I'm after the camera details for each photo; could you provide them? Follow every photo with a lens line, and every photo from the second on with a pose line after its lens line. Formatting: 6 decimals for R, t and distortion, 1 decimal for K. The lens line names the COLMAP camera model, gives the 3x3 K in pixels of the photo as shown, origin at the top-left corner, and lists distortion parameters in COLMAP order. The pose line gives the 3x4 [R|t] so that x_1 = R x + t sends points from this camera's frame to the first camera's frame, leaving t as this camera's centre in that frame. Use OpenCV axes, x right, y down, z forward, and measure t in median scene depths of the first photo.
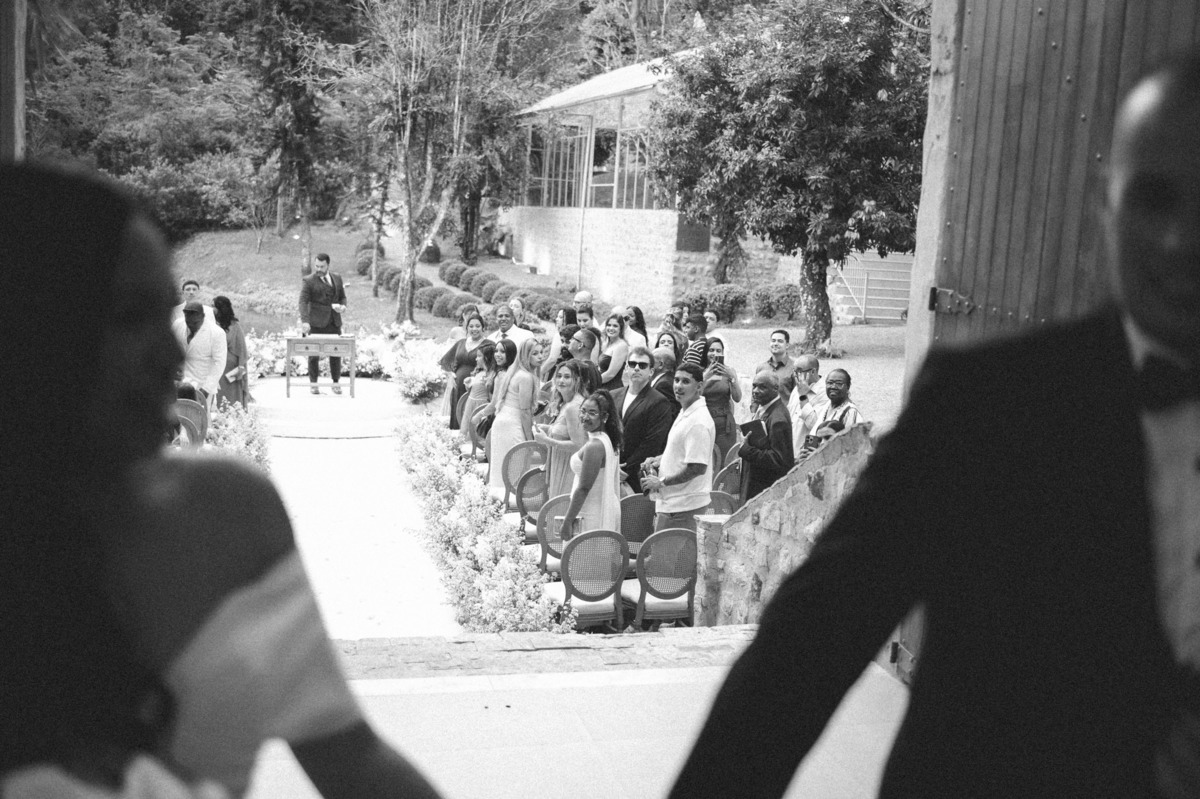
lens RADIAL K [[1181.8, 0, 600.0], [0, 1181.8, 399.5], [0, 0, 1]] dist [-0.082809, 0.010523]
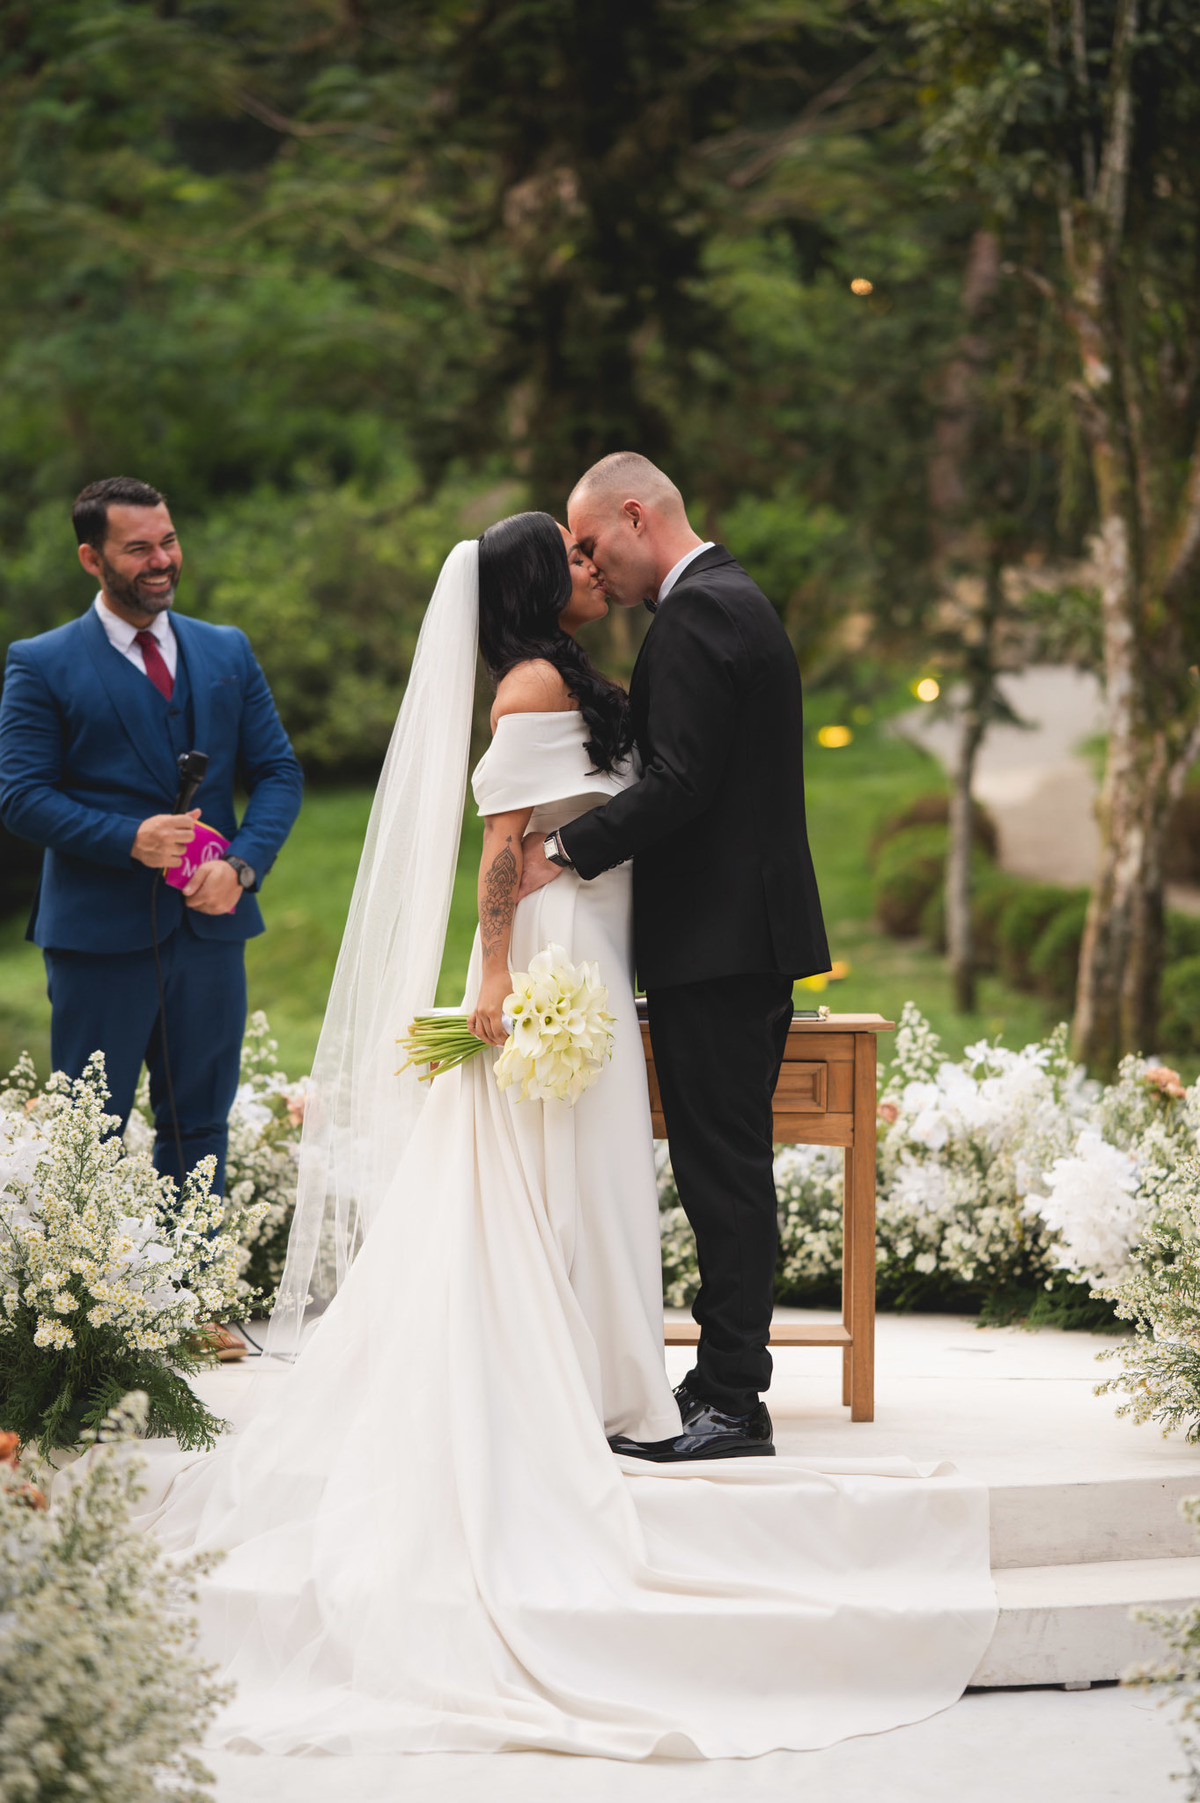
lens RADIAL K [[4569.8, 0, 600.0], [0, 4569.8, 901.5], [0, 0, 1]] dist [0.069539, -0.504089]
pose [[0.965204, -0.035843, -0.259029, -0.038849], [-0.000223, 0.990449, -0.137882, 0.005939], [0.261497, 0.133142, 0.955977, 0.186196]]
